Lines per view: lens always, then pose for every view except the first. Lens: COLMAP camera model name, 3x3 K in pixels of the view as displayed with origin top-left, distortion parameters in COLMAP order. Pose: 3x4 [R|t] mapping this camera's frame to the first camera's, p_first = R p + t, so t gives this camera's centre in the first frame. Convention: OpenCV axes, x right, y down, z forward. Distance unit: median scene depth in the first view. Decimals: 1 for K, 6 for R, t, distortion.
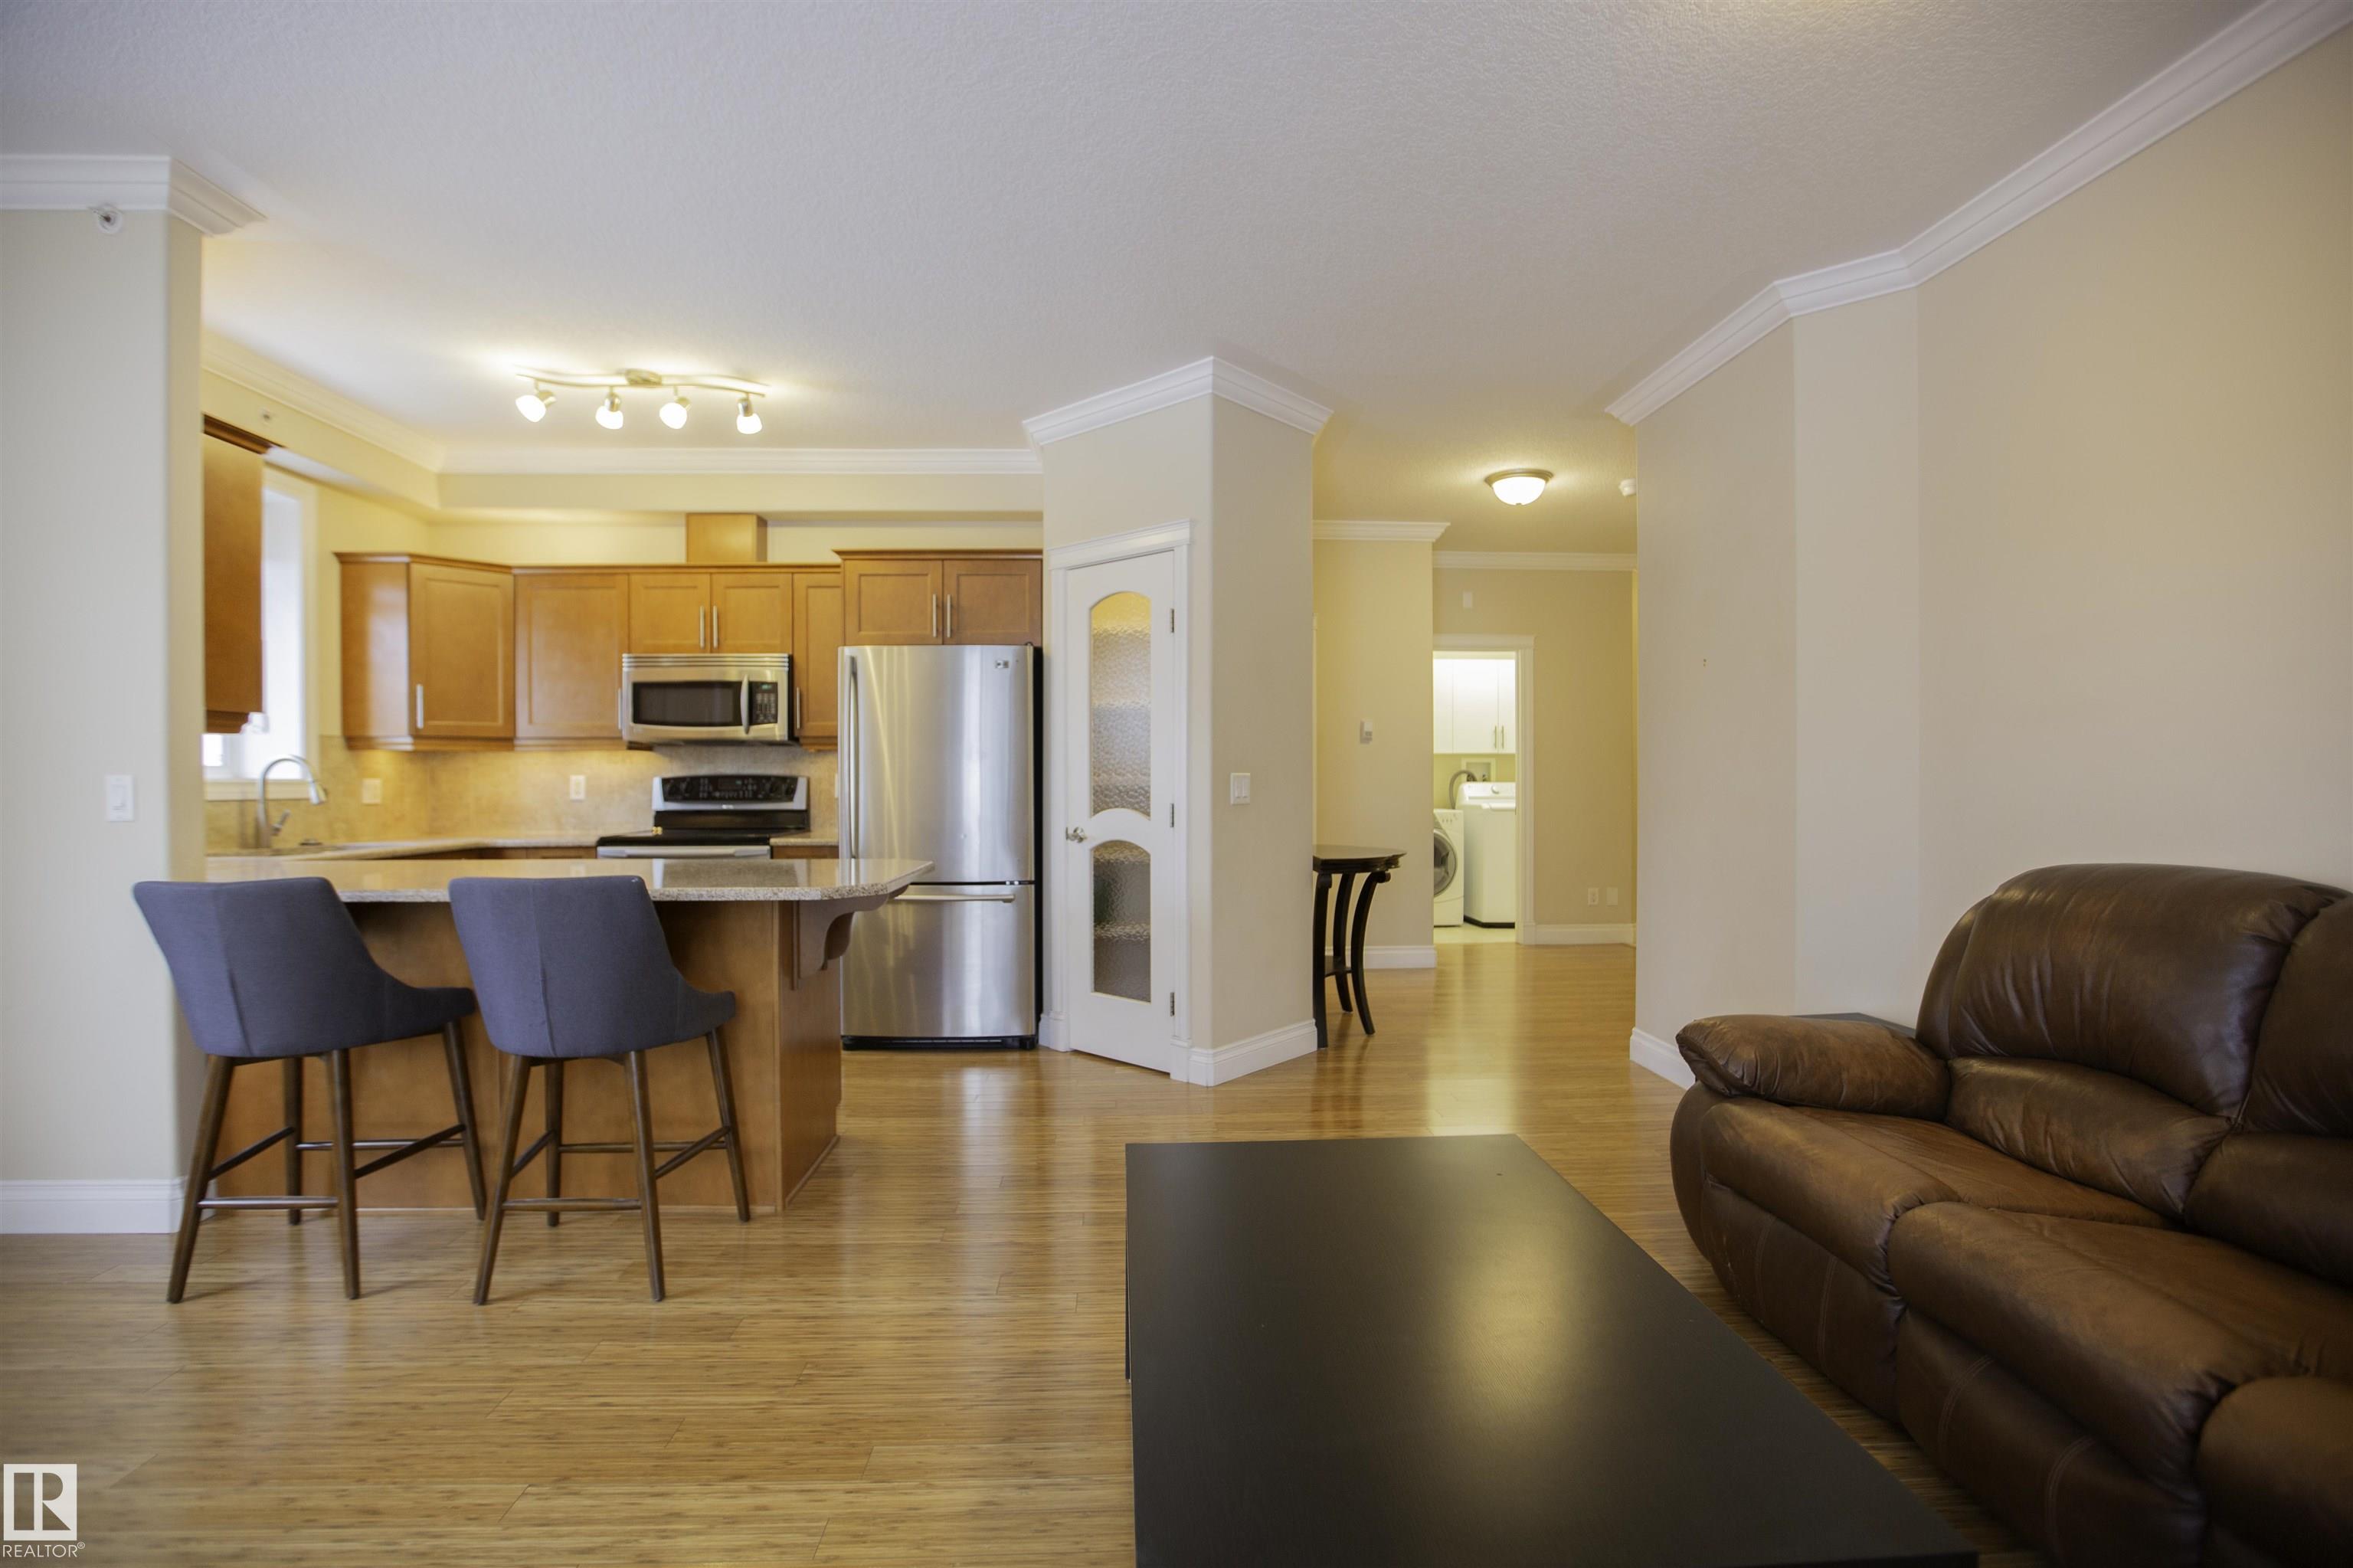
lens RADIAL K [[1074.5, 0, 1131.3], [0, 1074.5, 783.6], [0, 0, 1]] dist [-0.012740, 0.000717]
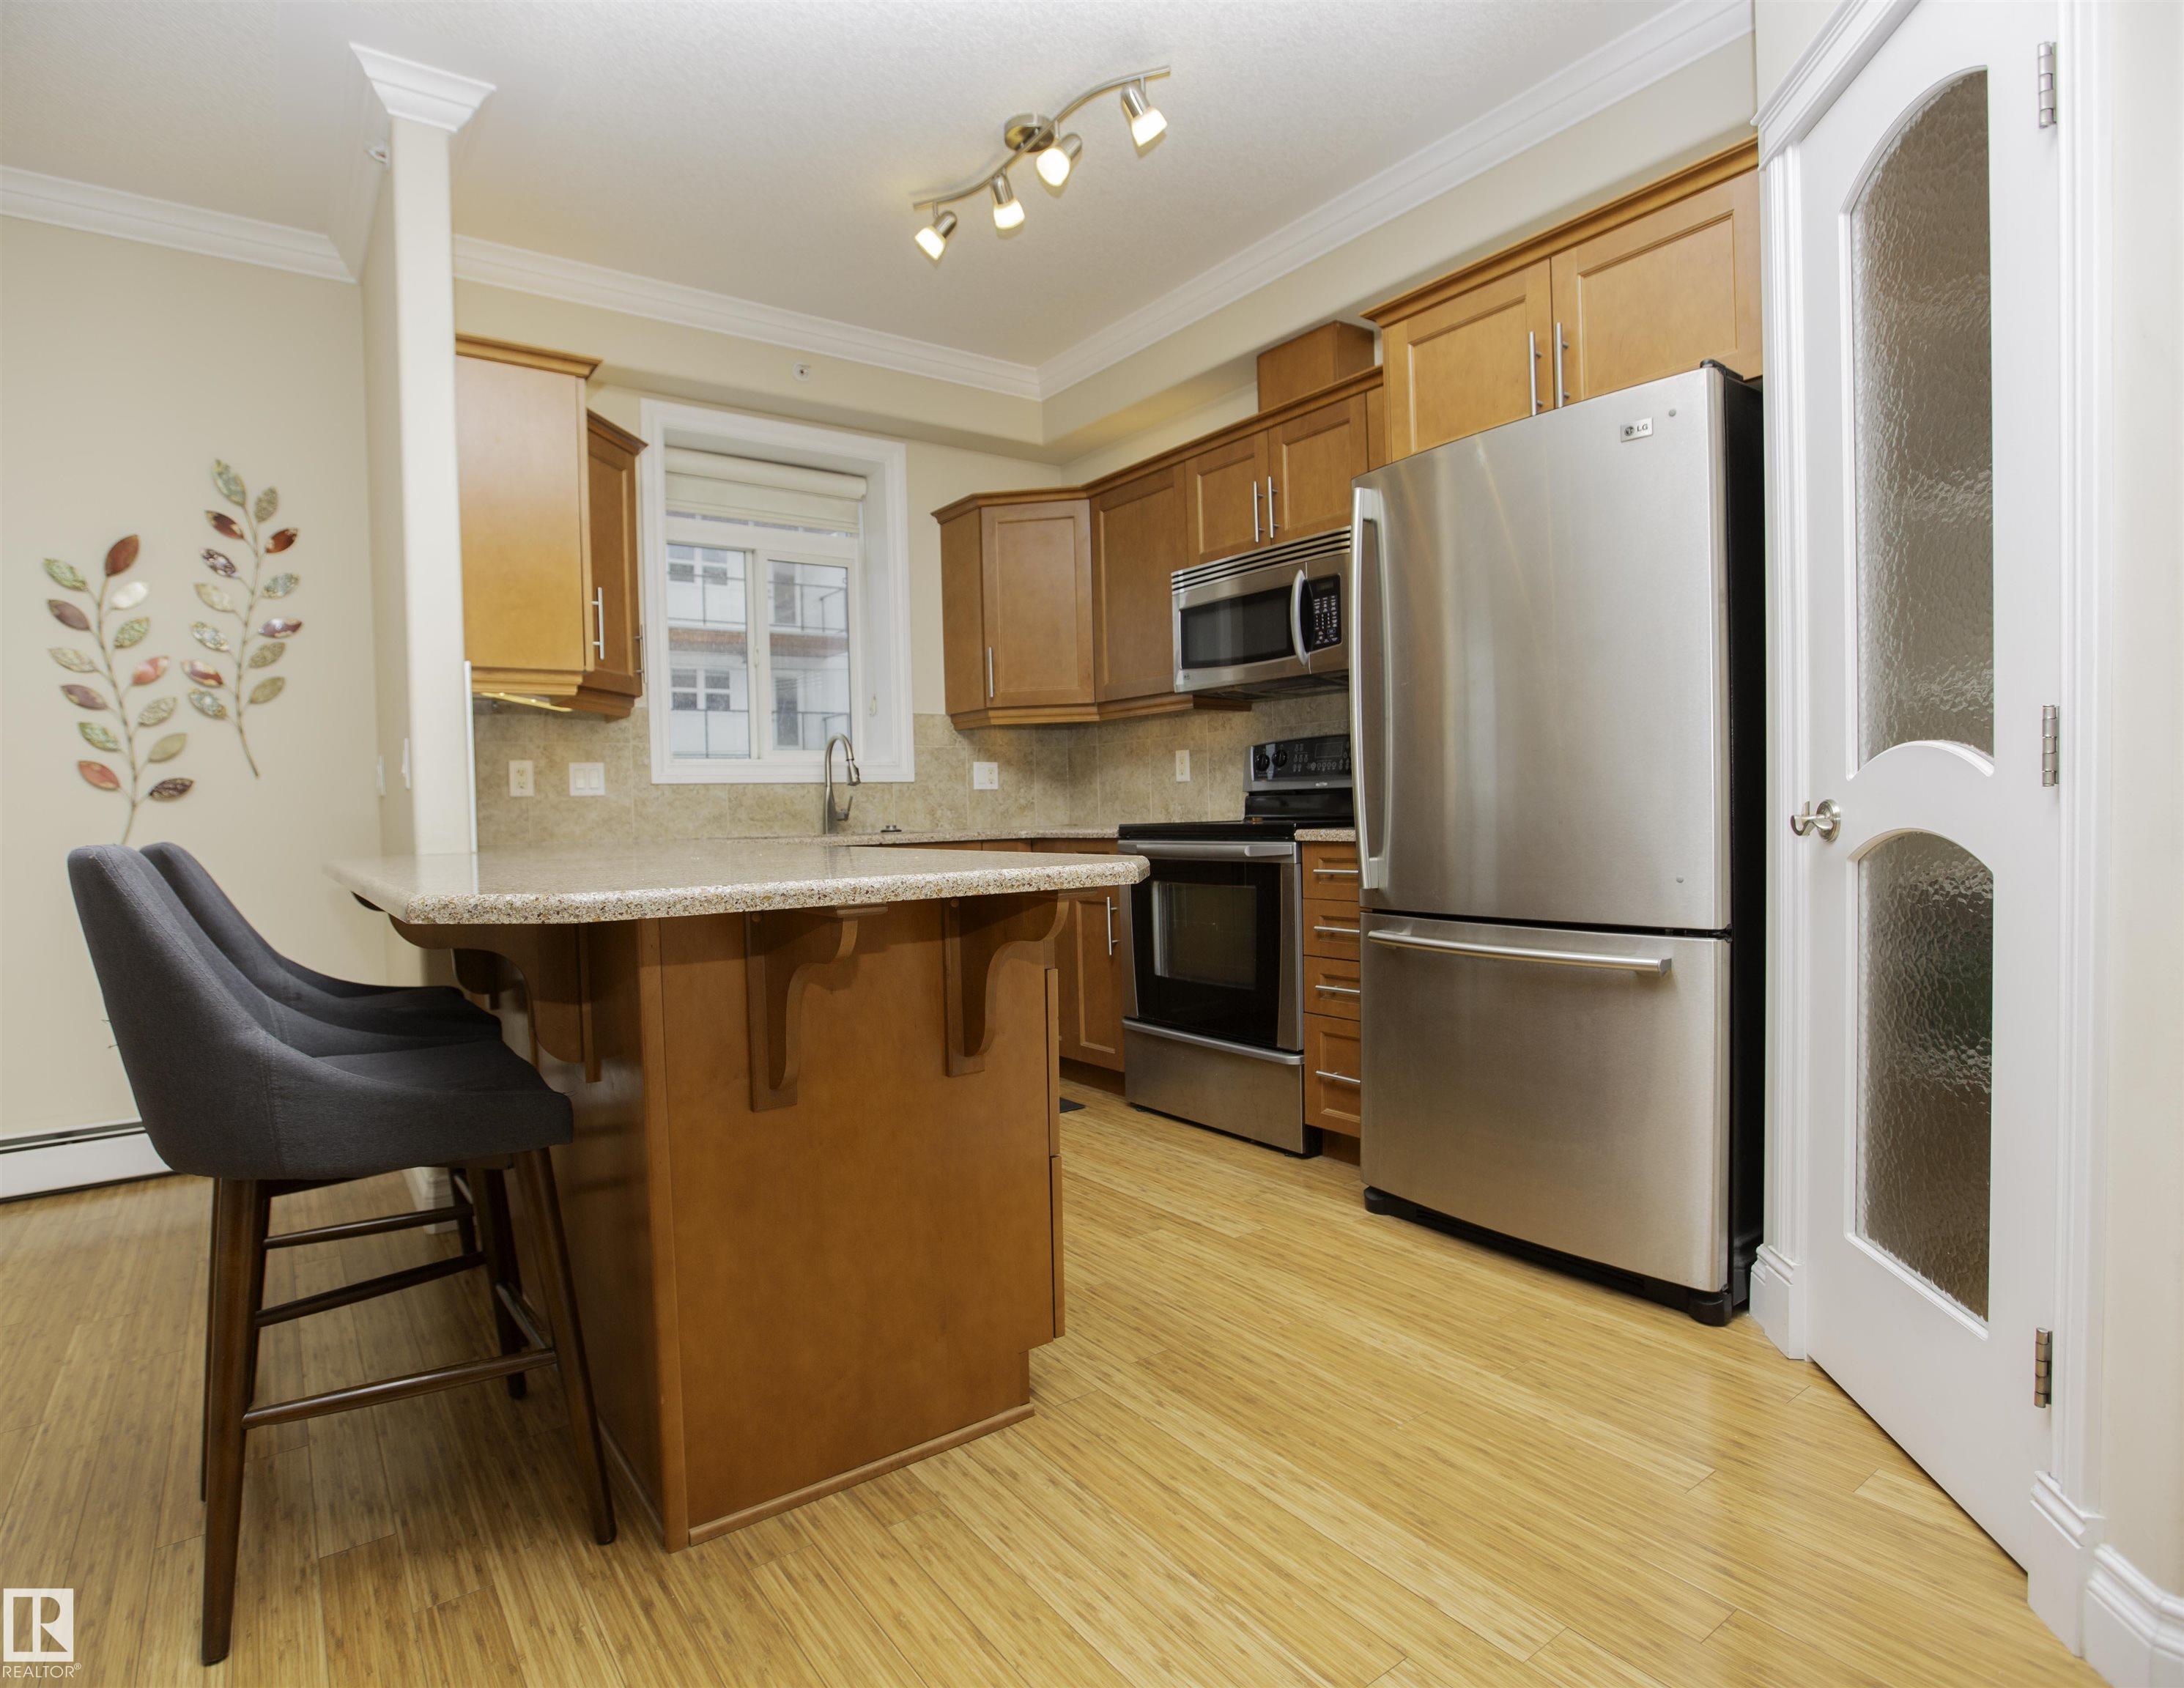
lens RADIAL K [[1135.5, 0, 1066.0], [0, 1135.5, 845.1], [0, 0, 1]] dist [-0.060106, 0.019189]
pose [[0.574726, 0.016970, -0.818170, 0.113650], [0.019746, 0.999206, 0.034595, 0.035529], [0.818107, -0.036039, 0.573935, 0.529971]]
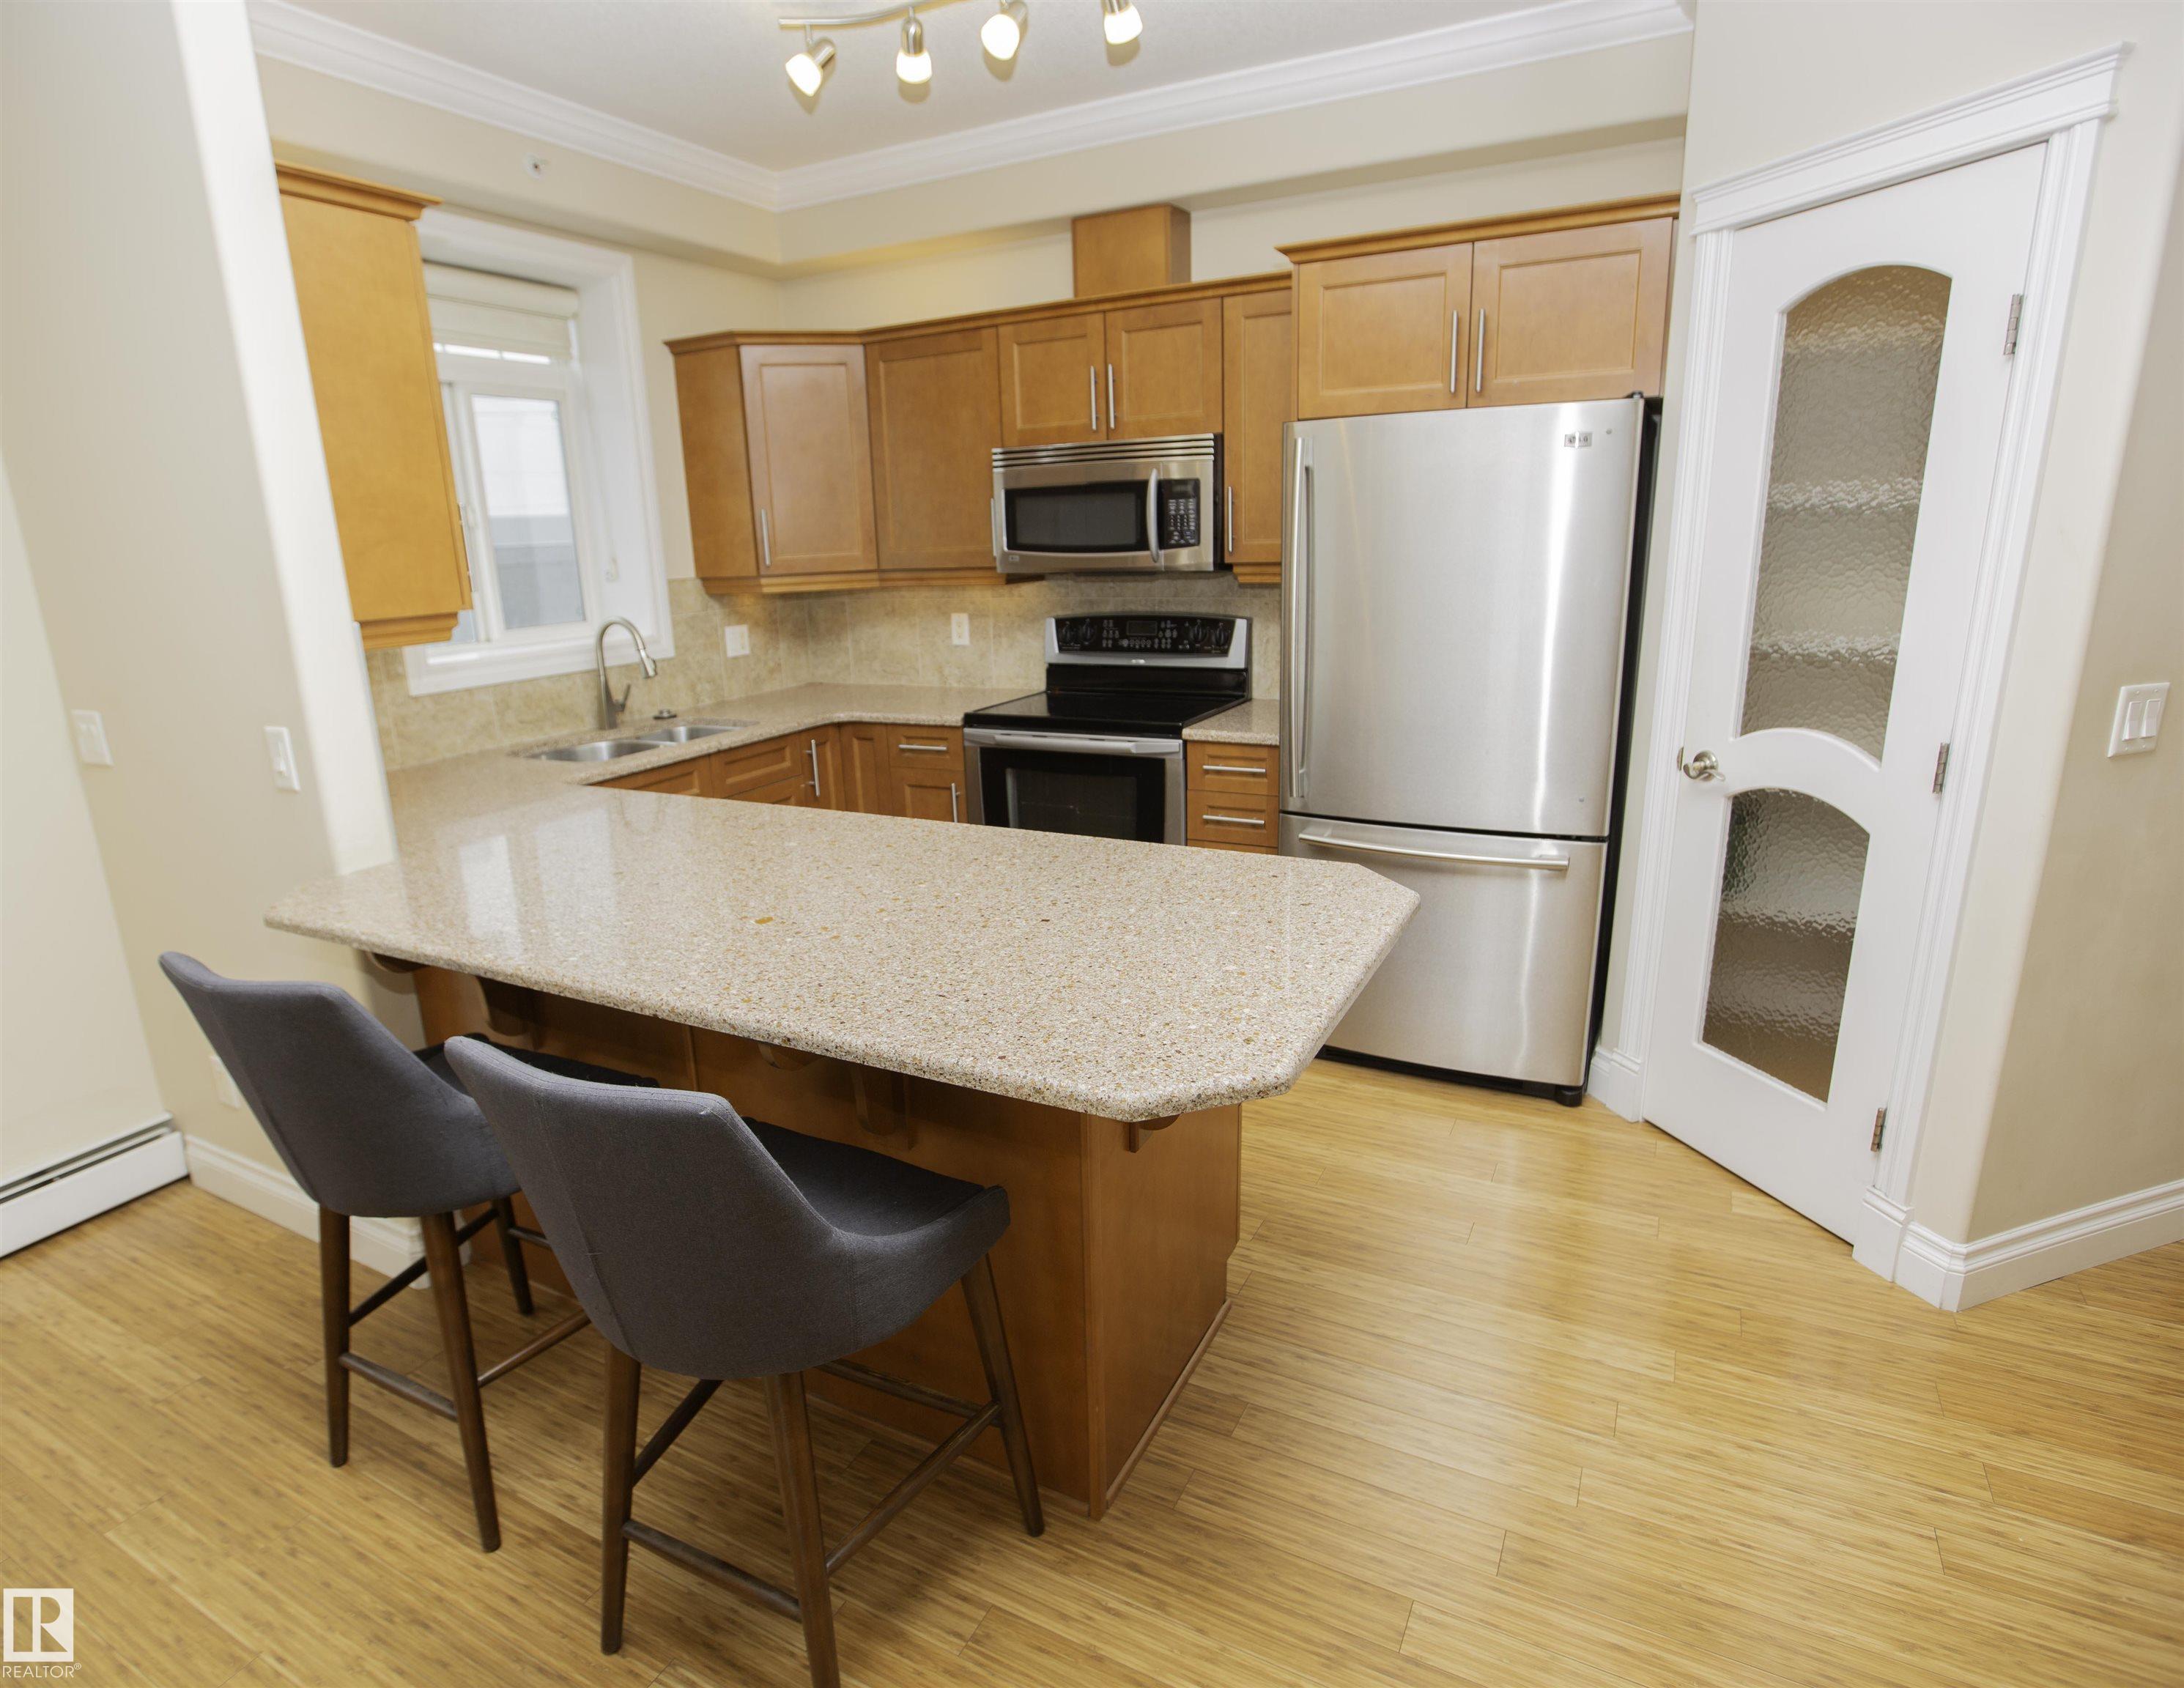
lens RADIAL K [[1164.2, 0, 1053.6], [0, 1164.2, 842.7], [0, 0, 1]] dist [-0.067402, 0.026359]
pose [[0.873347, 0.101009, -0.476510, -0.056364], [0.028509, 0.965986, 0.257018, -0.068526], [0.486263, -0.238051, 0.840762, 0.341848]]
